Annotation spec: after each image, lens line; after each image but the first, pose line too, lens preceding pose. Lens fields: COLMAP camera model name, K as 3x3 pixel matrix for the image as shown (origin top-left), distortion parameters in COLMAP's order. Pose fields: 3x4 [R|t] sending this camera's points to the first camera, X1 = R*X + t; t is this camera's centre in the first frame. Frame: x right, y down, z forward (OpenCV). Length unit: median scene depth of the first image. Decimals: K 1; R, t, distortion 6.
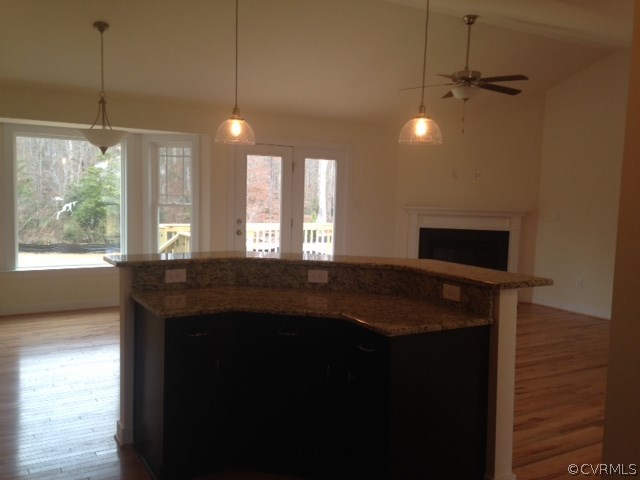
lens RADIAL K [[561.7, 0, 320.6], [0, 561.7, 242.7], [0, 0, 1]] dist [0.033743, -0.013732]
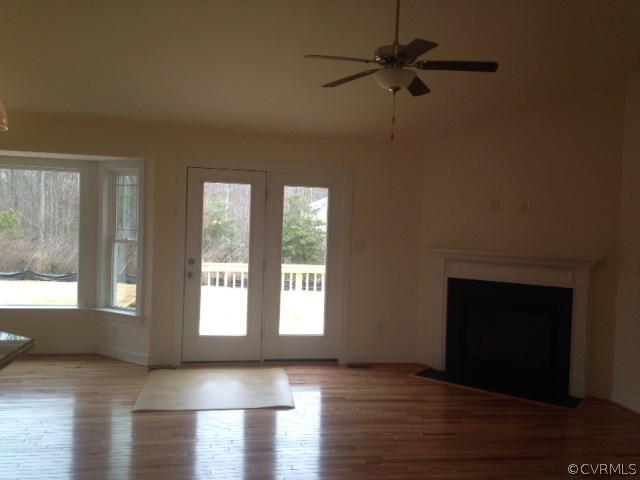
lens RADIAL K [[561.7, 0, 320.6], [0, 561.7, 242.7], [0, 0, 1]] dist [0.033743, -0.013732]
pose [[0.930670, 0.018518, -0.365390, 0.314377], [-0.044098, 0.997115, -0.061787, -0.020988], [0.363192, 0.073617, 0.928802, 0.272633]]
